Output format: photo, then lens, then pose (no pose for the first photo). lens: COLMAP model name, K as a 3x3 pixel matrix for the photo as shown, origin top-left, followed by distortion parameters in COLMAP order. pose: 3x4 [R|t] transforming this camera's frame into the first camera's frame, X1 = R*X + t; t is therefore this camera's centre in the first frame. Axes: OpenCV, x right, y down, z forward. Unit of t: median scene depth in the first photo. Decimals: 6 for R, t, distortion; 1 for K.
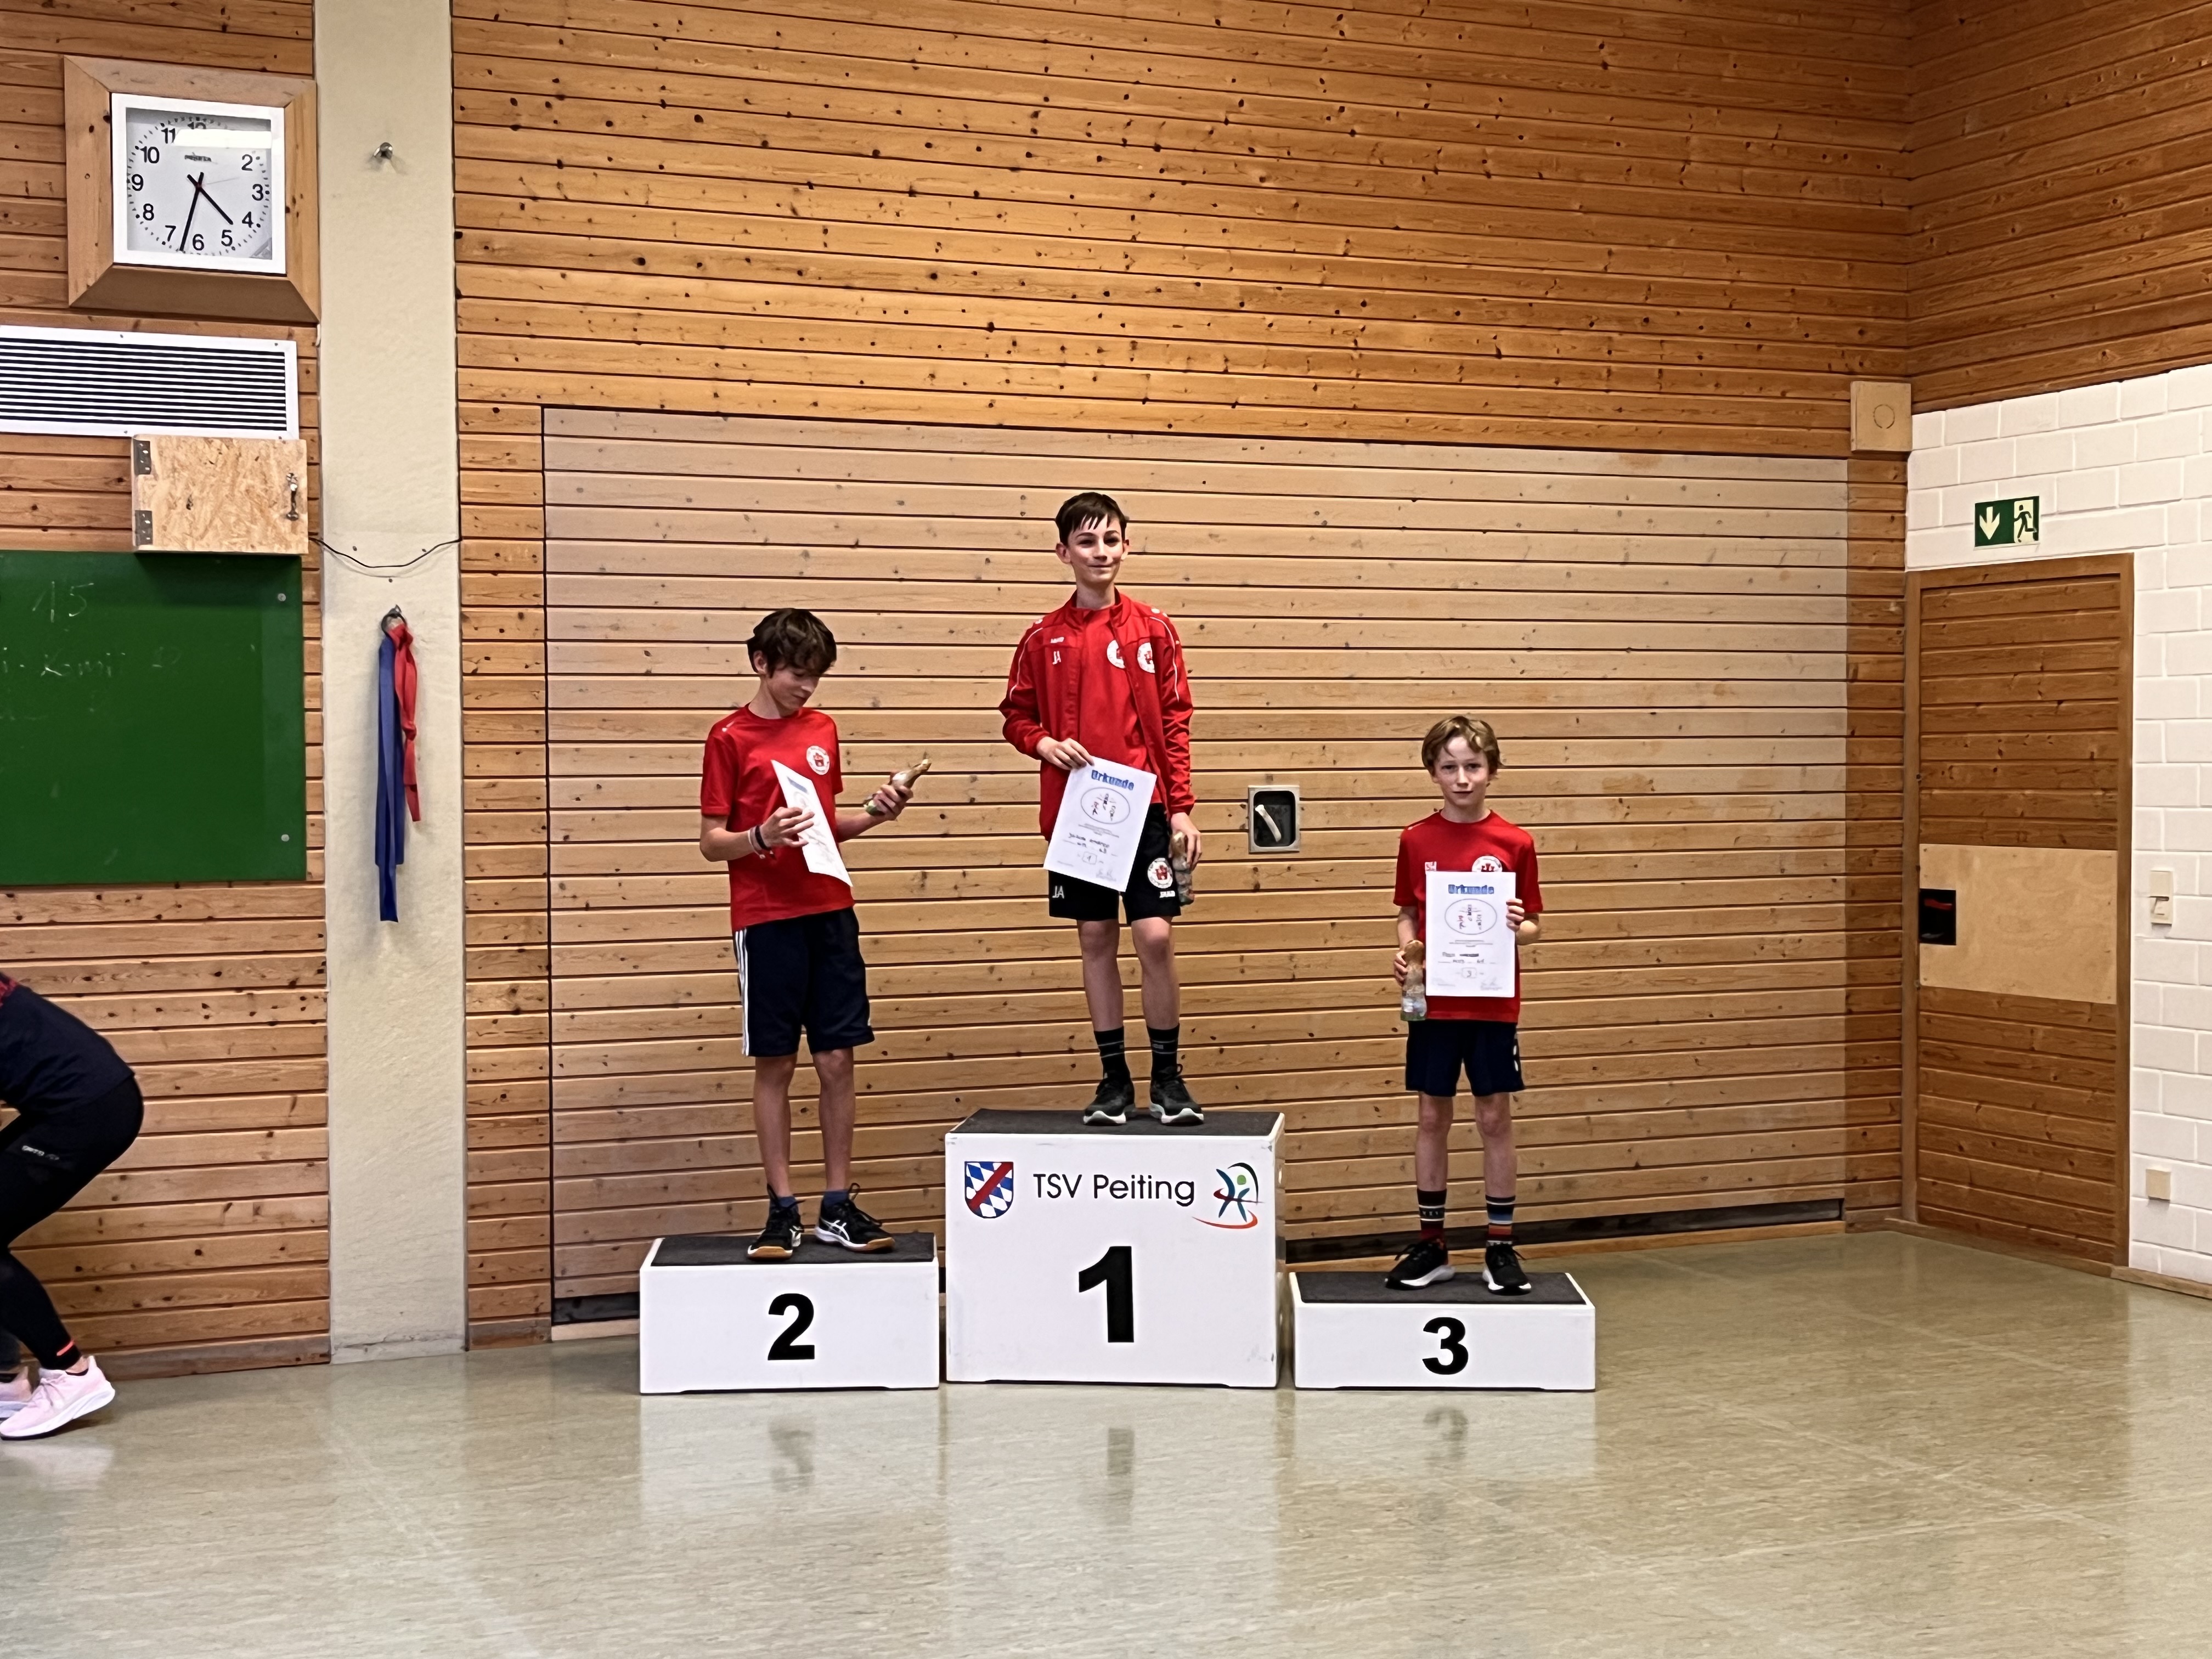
lens RADIAL K [[3105.9, 0, 1074.1], [0, 3105.9, 869.5], [0, 0, 1]] dist [0.065863, 0.000000]
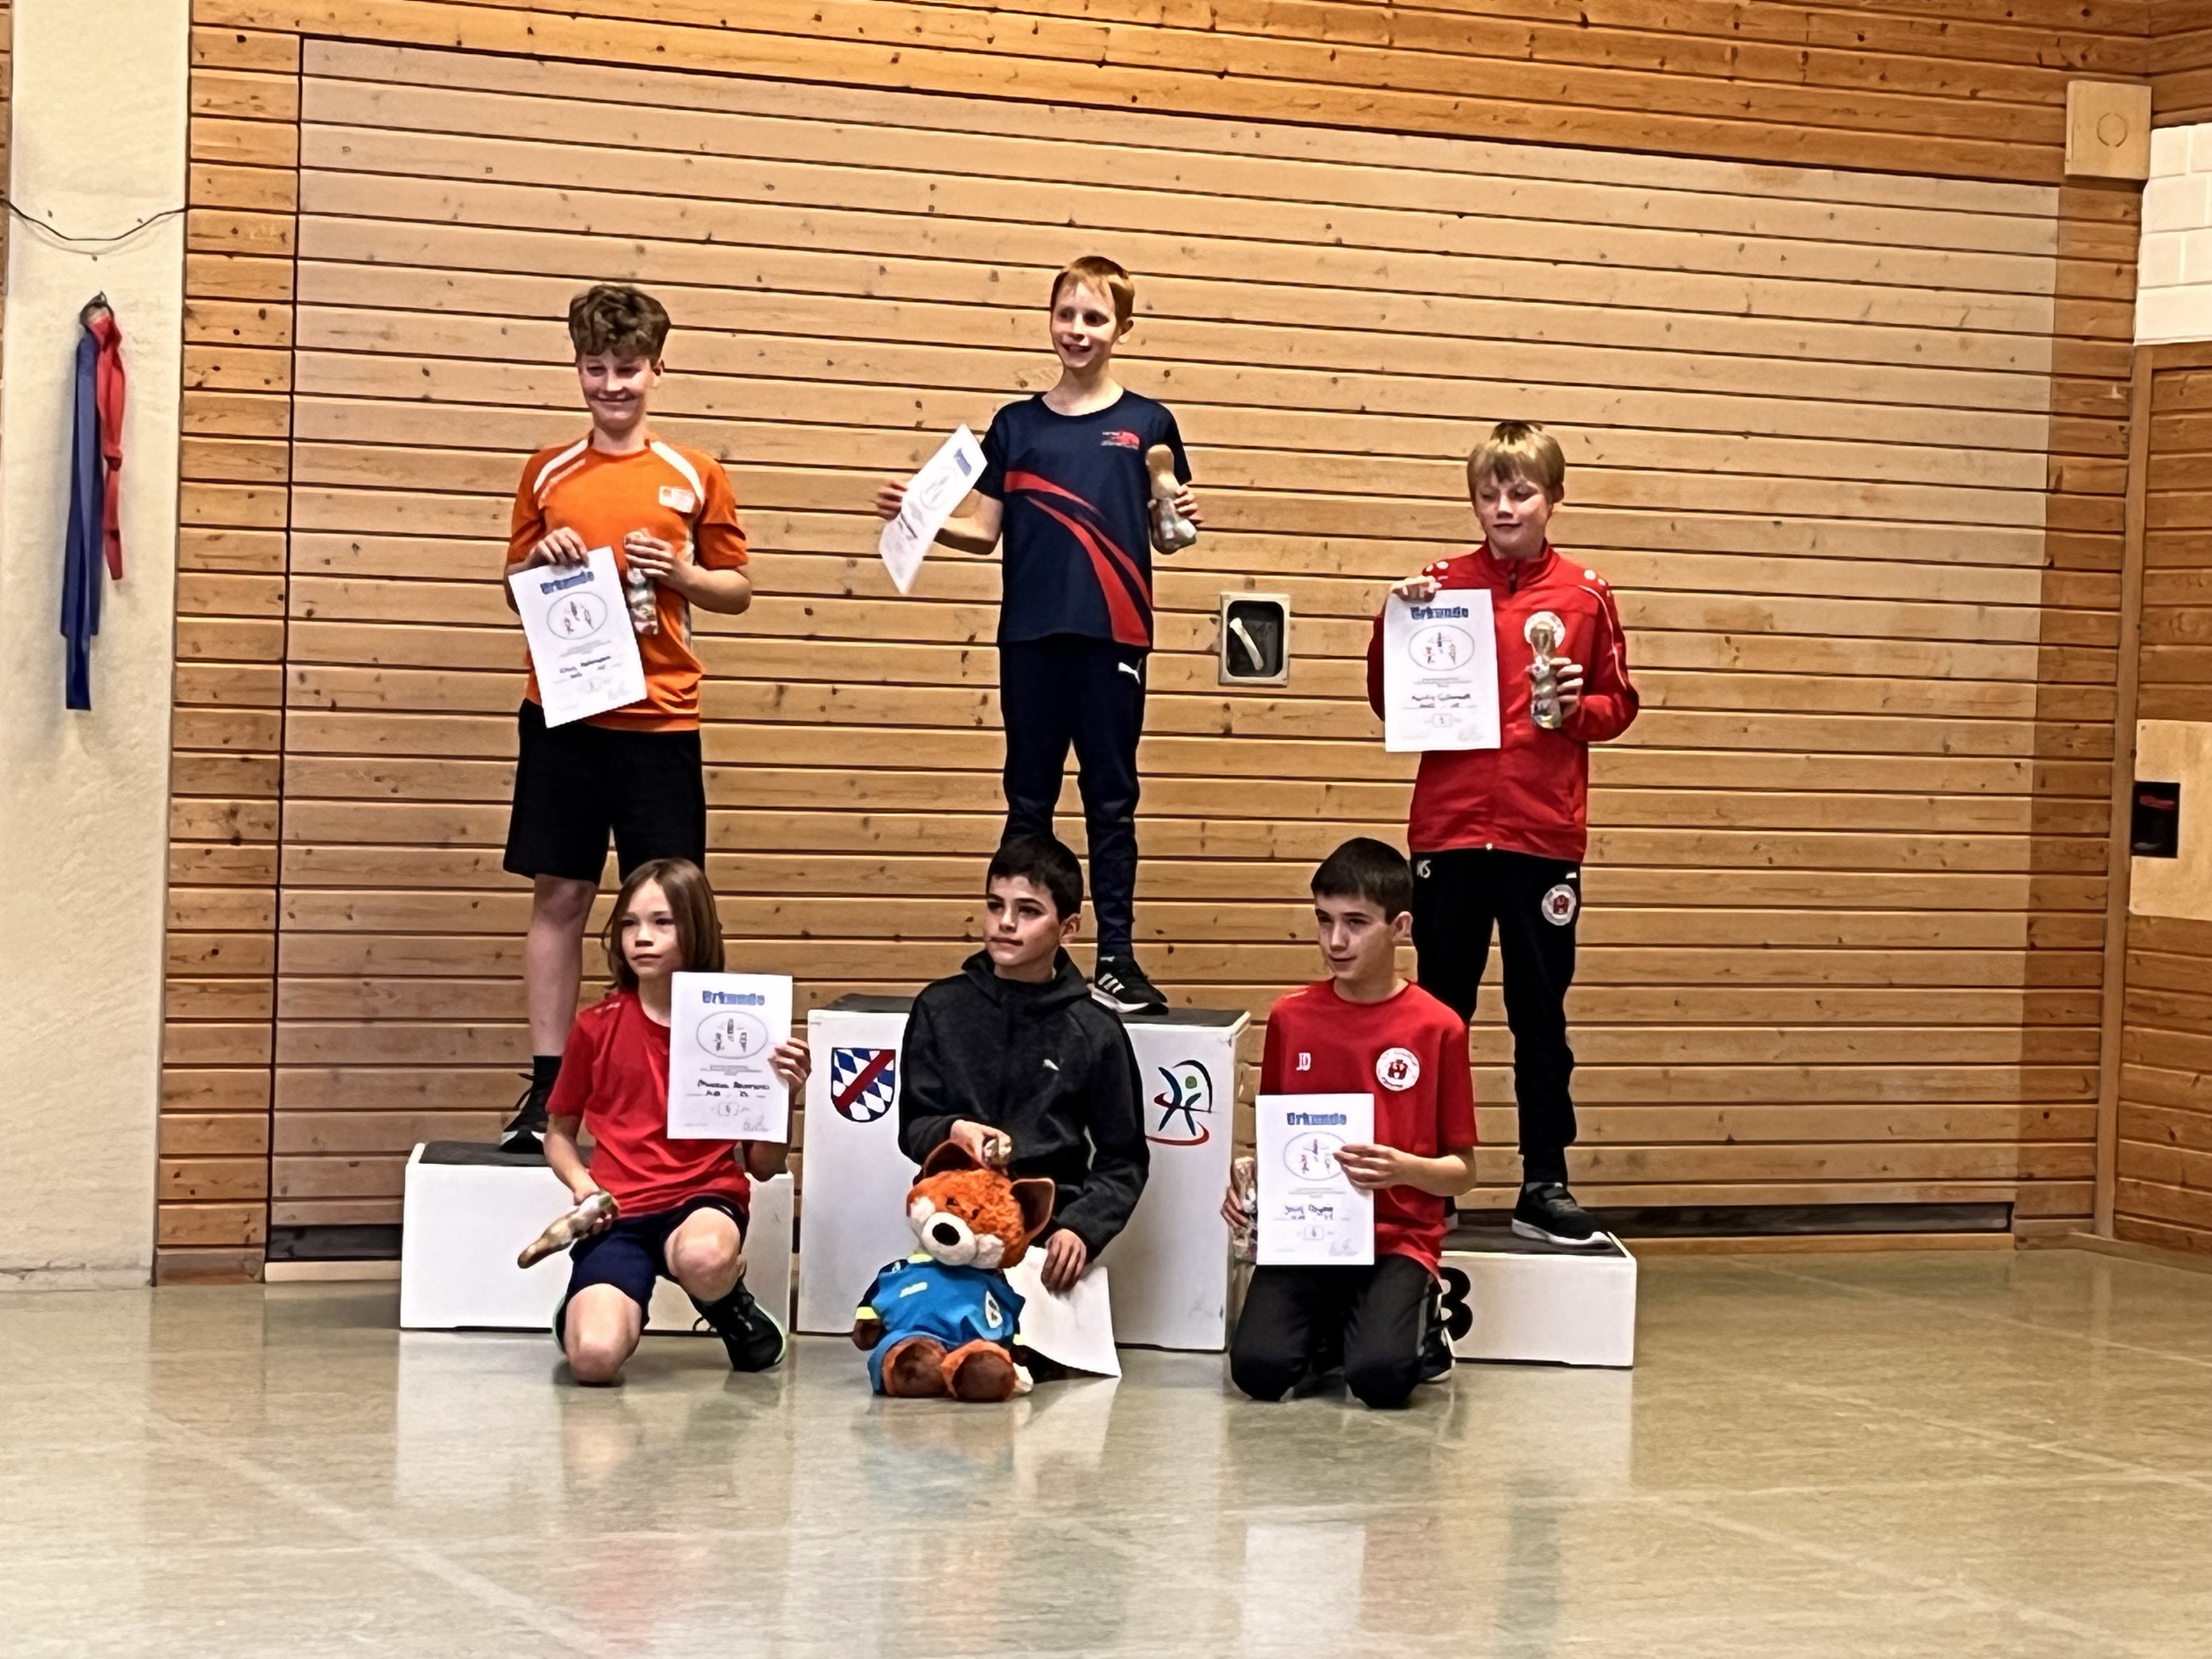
lens RADIAL K [[5298.8, 0, 1109.4], [0, 5298.8, 876.7], [0, 0, 1]] dist [0.099866, 0.000000]
pose [[0.998595, 0.039385, 0.035453, -0.013226], [-0.039579, 0.999205, 0.004786, 0.038203], [-0.035236, -0.006182, 0.999360, -0.277370]]
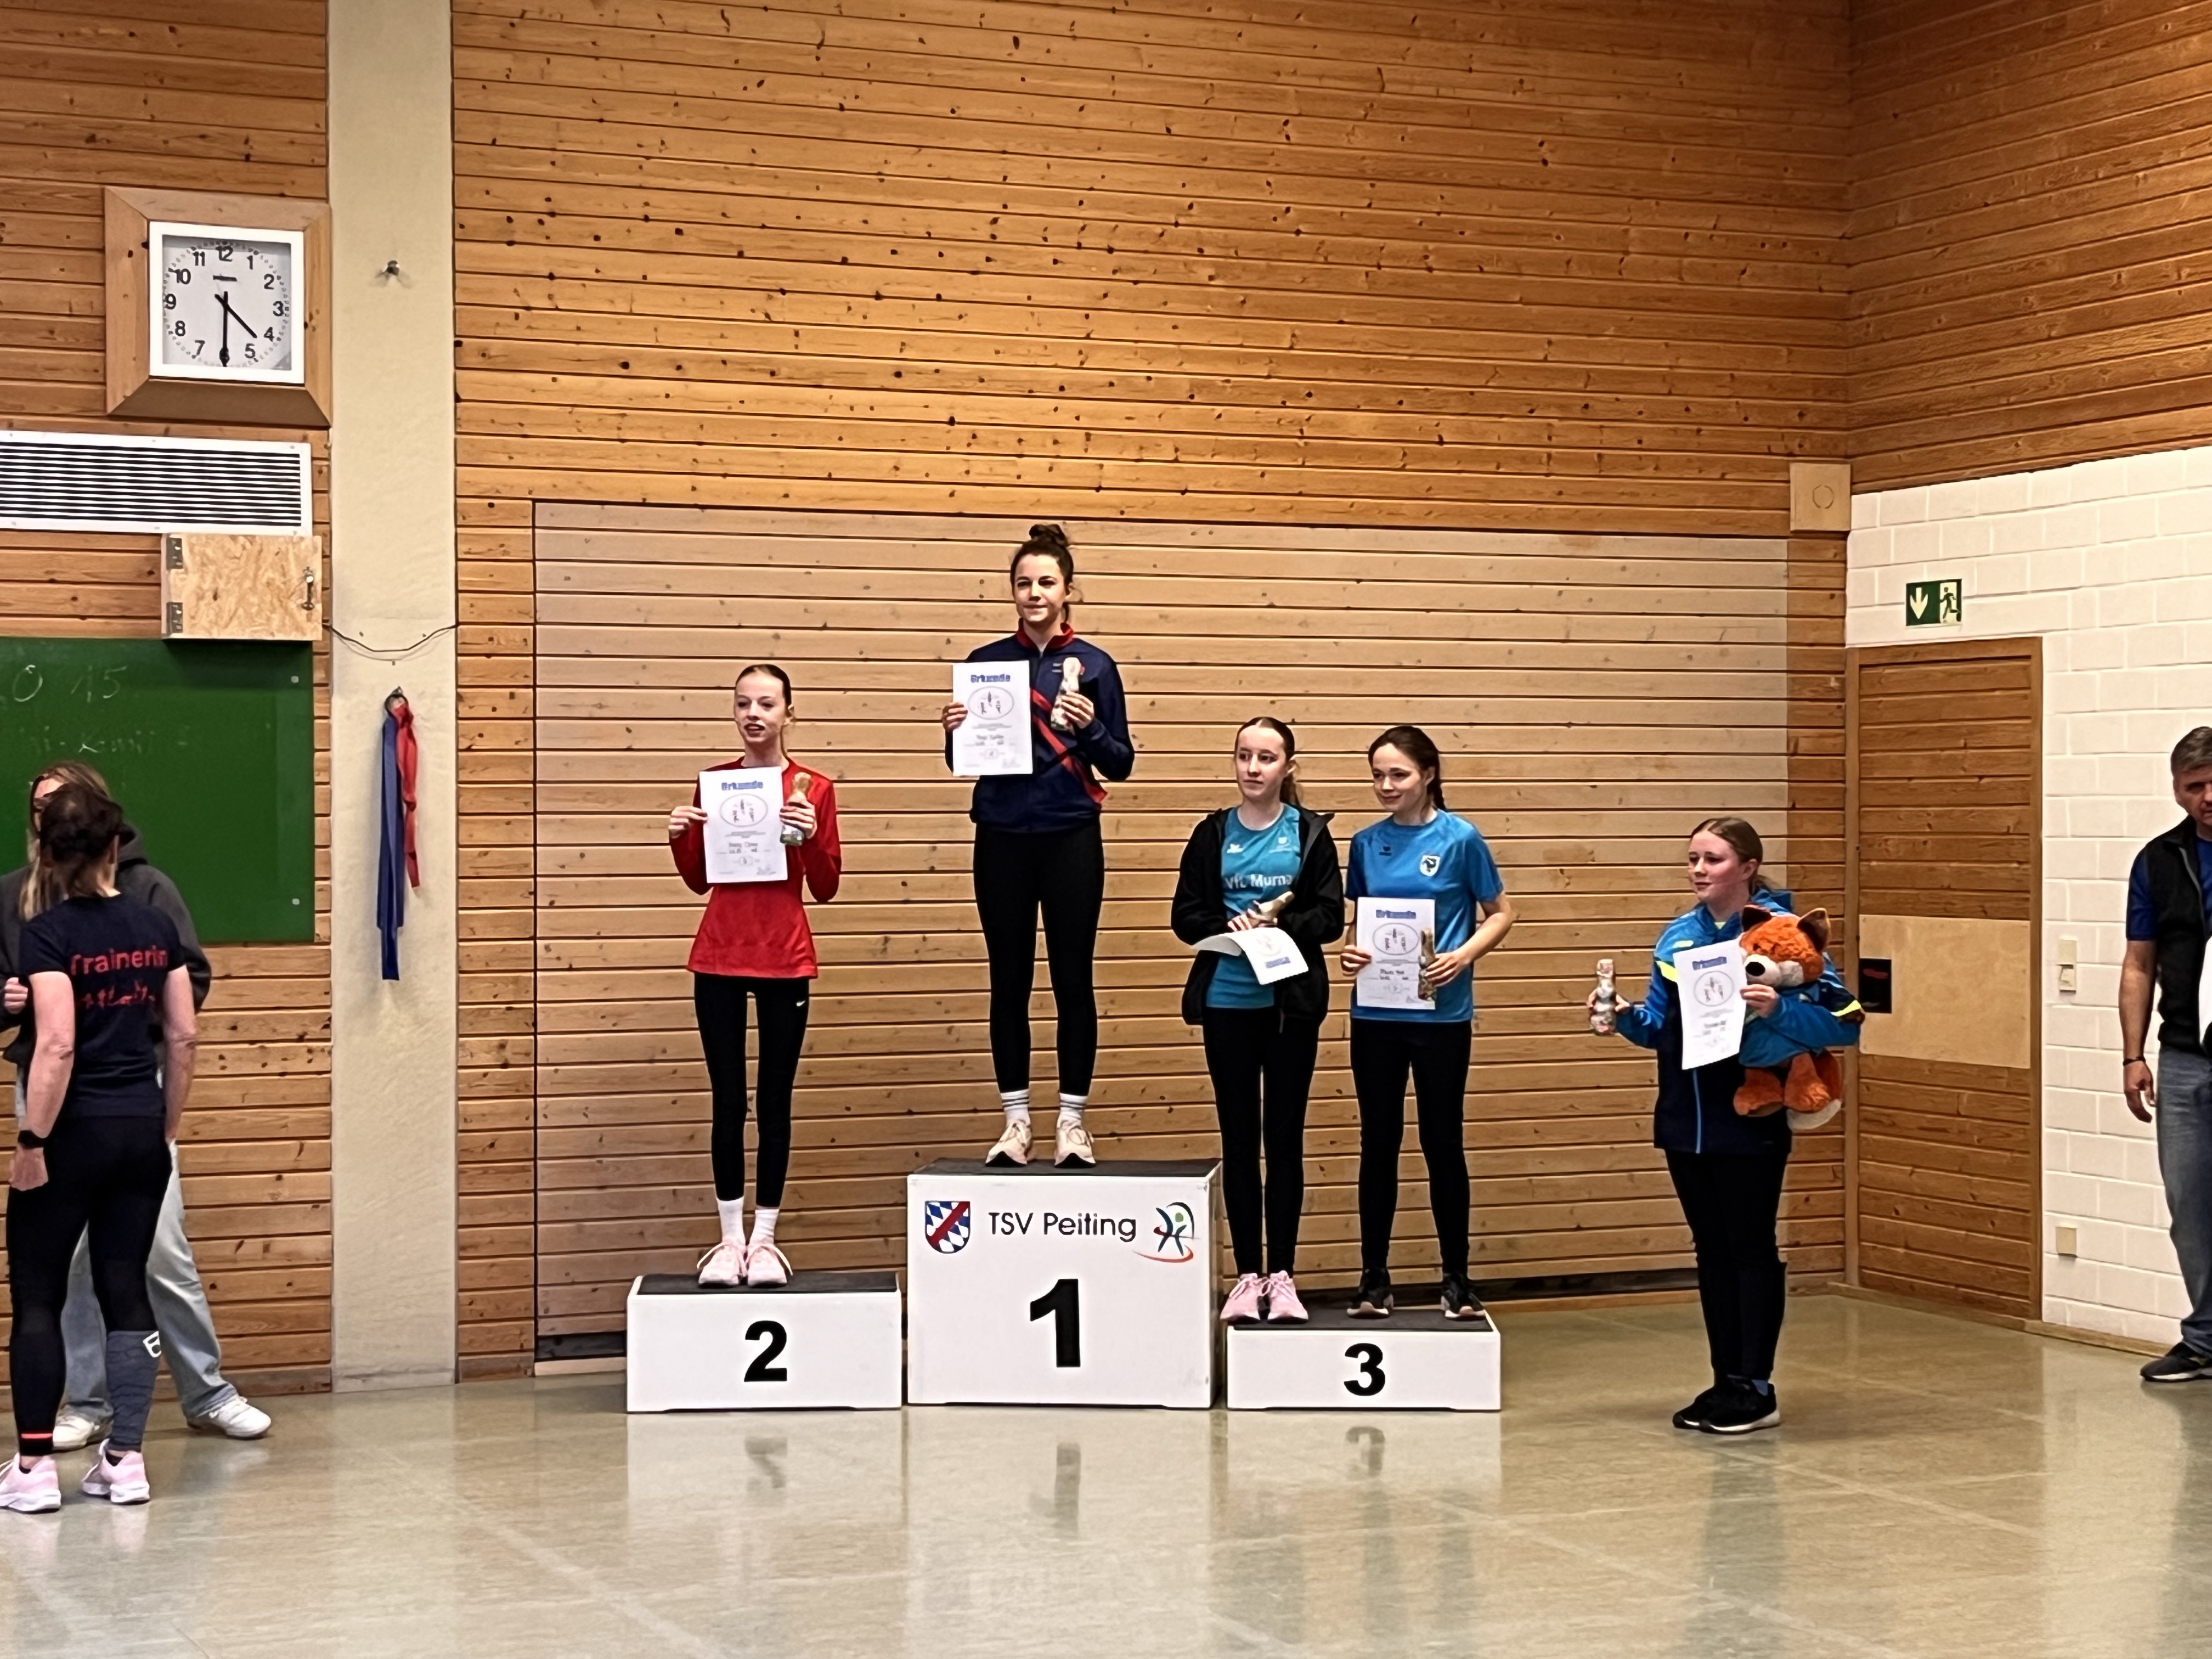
lens RADIAL K [[3859.1, 0, 1080.4], [0, 3859.1, 865.0], [0, 0, 1]] dist [0.117459, 0.000000]
pose [[0.999959, 0.003227, 0.008495, 0.006466], [-0.003037, 0.999747, -0.022307, 0.005636], [-0.008565, 0.022280, 0.999715, -0.317378]]
